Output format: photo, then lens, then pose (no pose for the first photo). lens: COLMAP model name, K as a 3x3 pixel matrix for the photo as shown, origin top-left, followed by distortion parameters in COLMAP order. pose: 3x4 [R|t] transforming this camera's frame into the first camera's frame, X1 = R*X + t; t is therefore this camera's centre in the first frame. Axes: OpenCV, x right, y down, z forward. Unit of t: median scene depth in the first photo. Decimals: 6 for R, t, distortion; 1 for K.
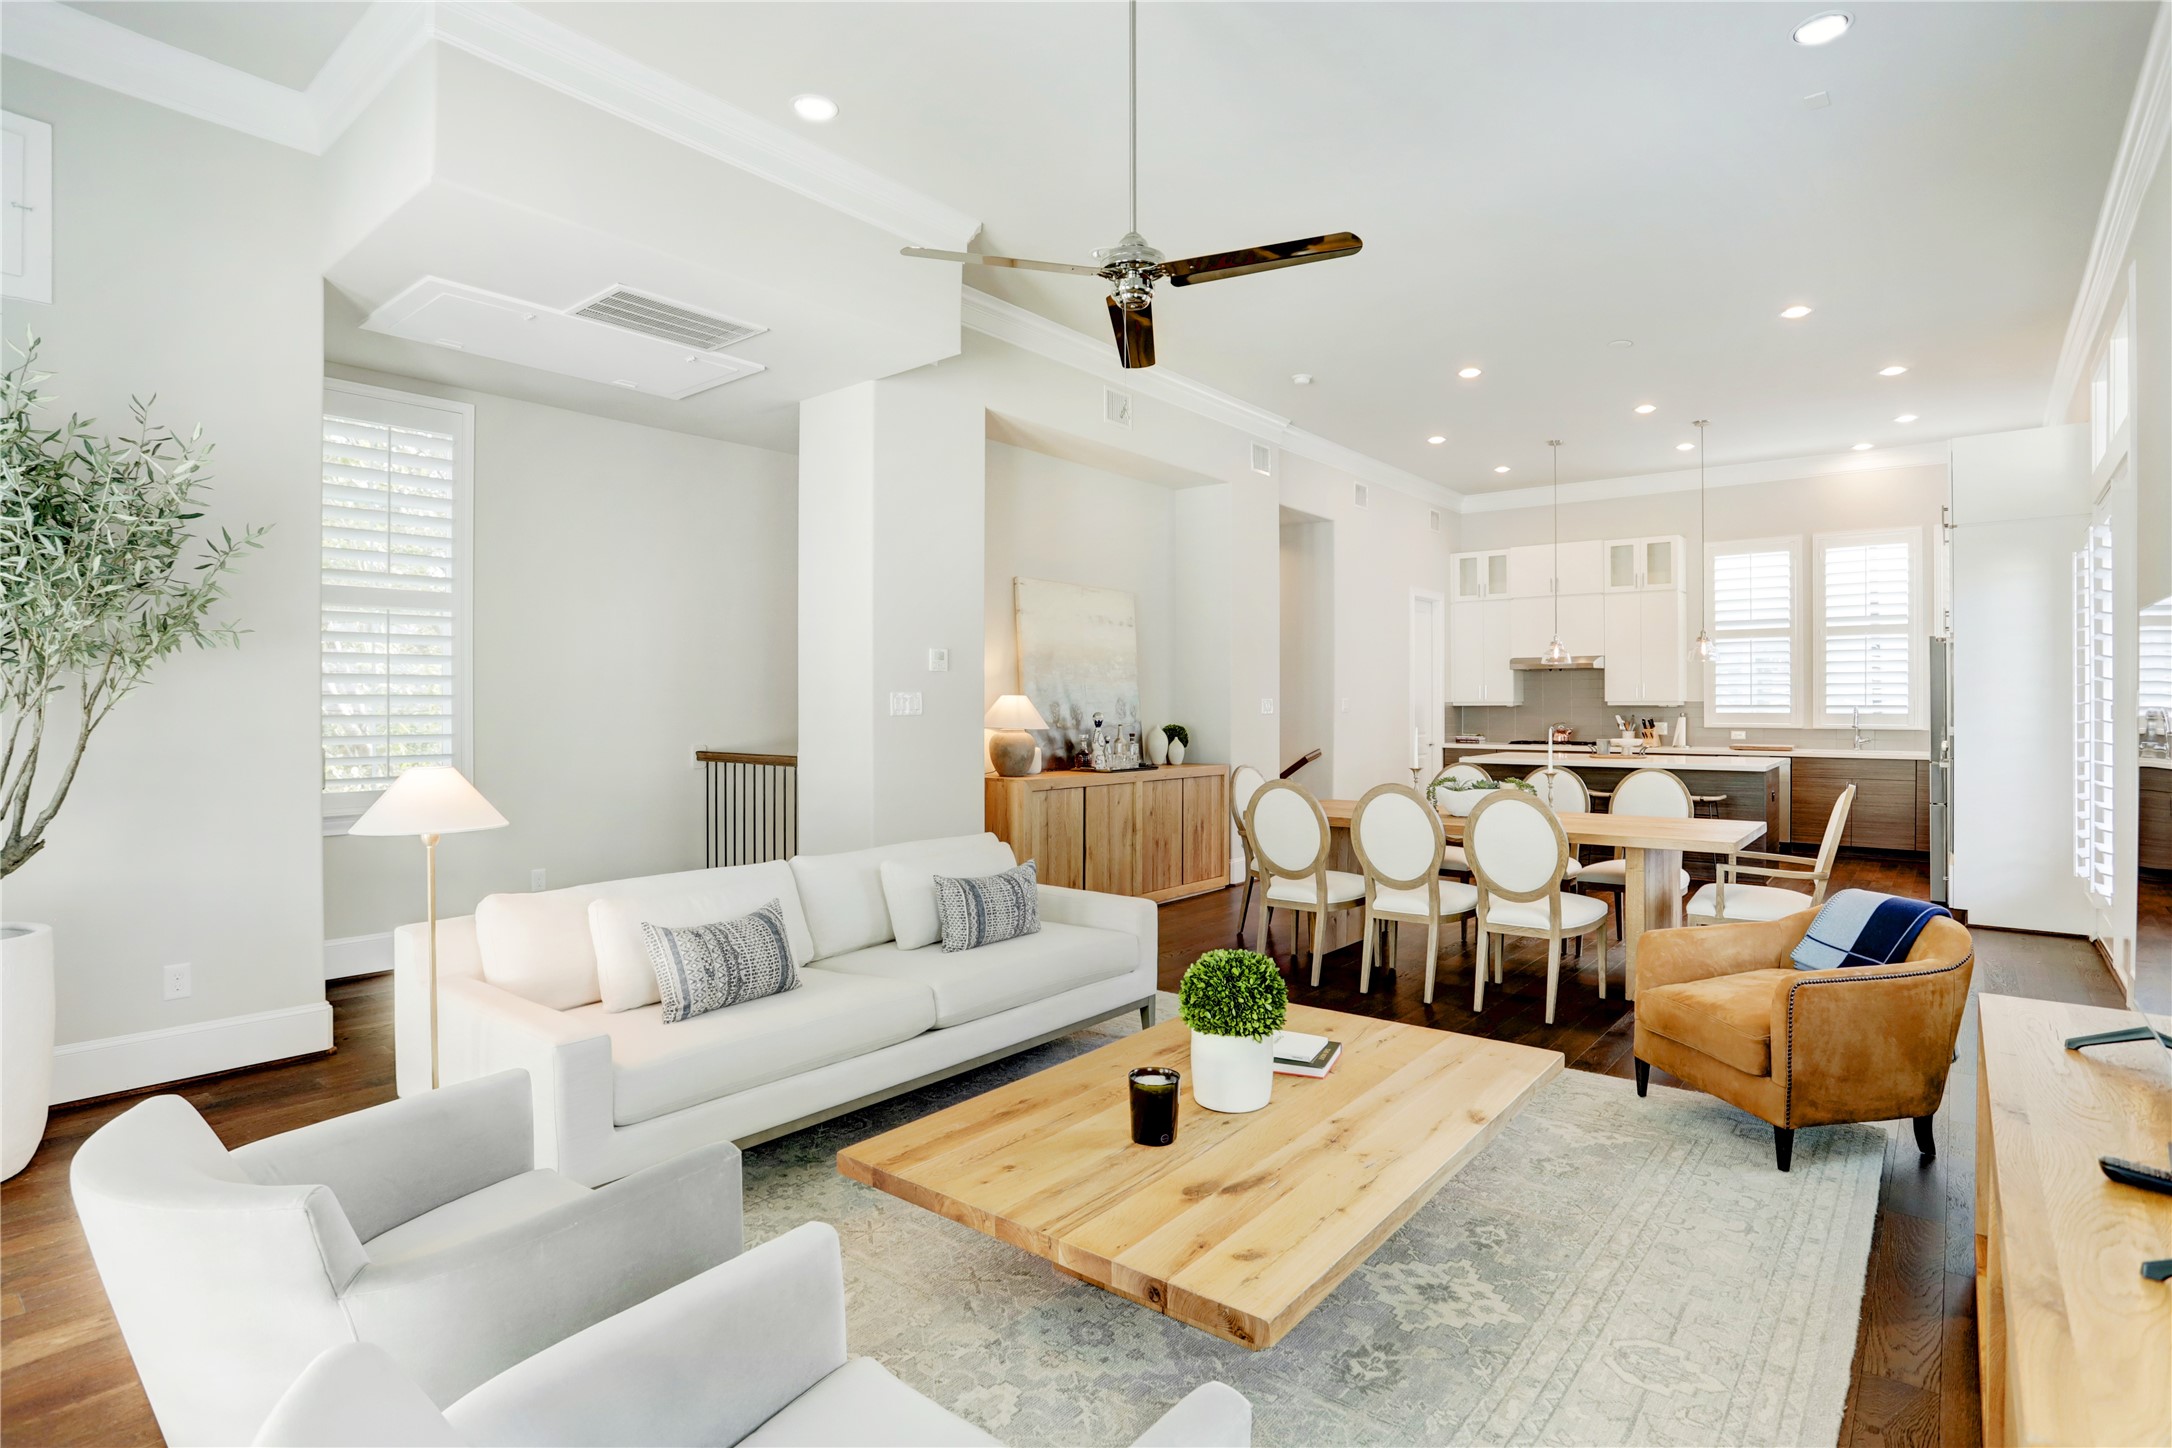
lens RADIAL K [[1089.6, 0, 1088.8], [0, 1089.6, 707.7], [0, 0, 1]] dist [-0.049456, 0.018774]
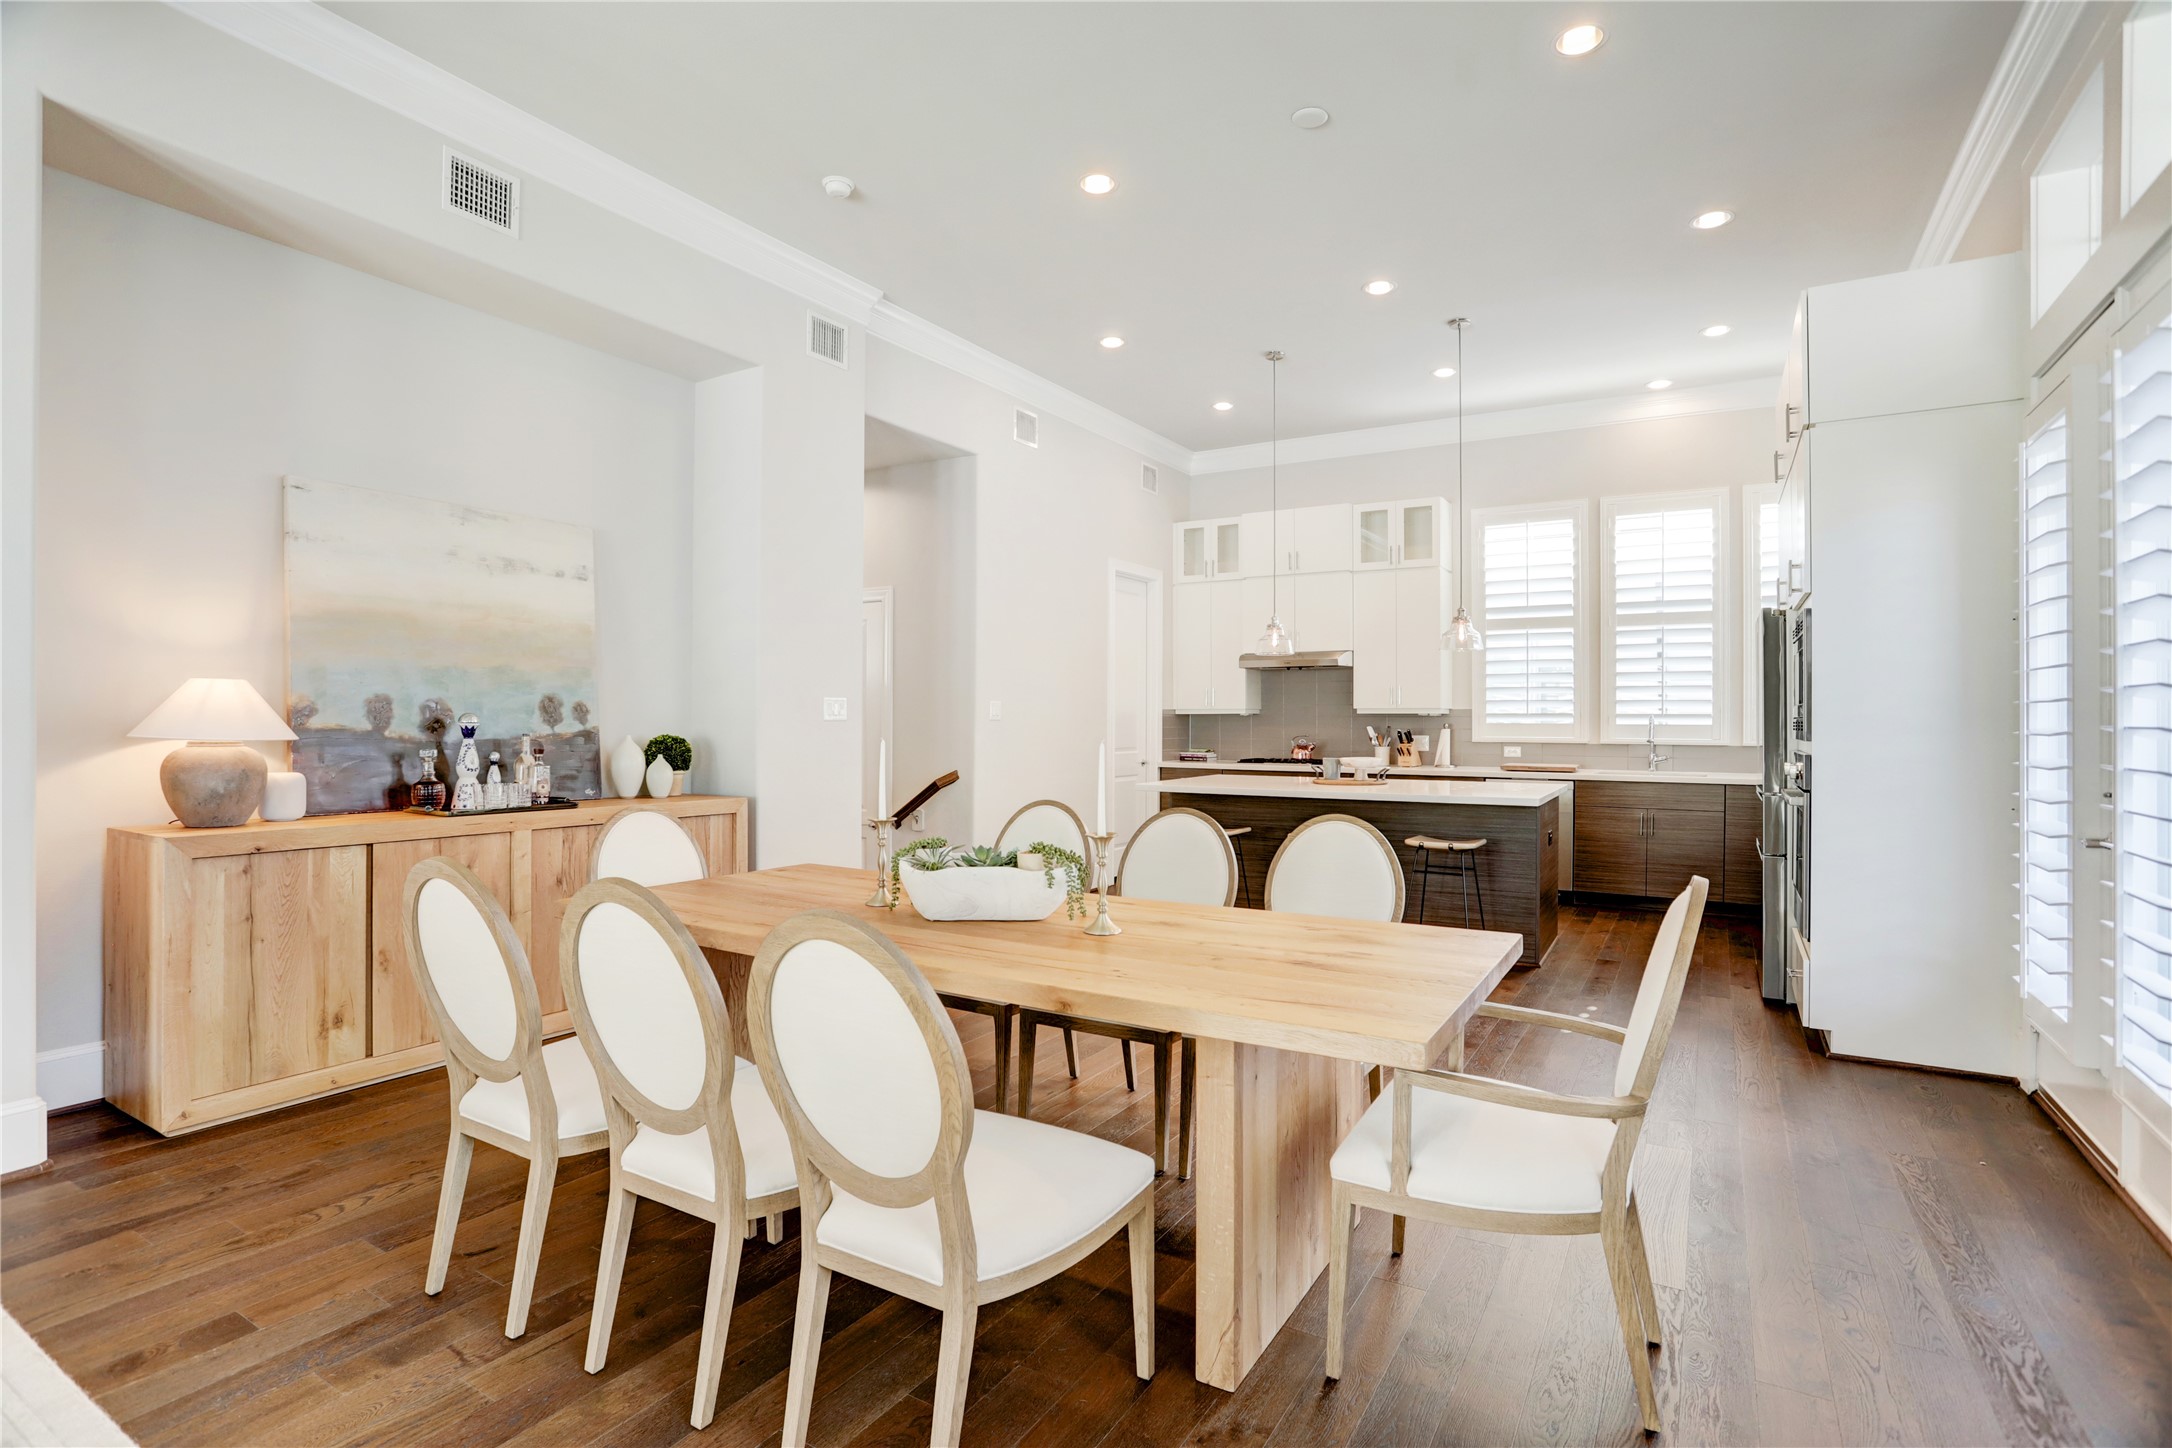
lens RADIAL K [[1089.6, 0, 1066.6], [0, 1089.6, 714.9], [0, 0, 1]] dist [-0.049456, 0.018774]
pose [[0.990493, 0.004570, 0.137487, 0.177514], [-0.003594, 0.999967, -0.007348, 0.005779], [-0.137516, 0.006784, 0.990476, 0.266585]]
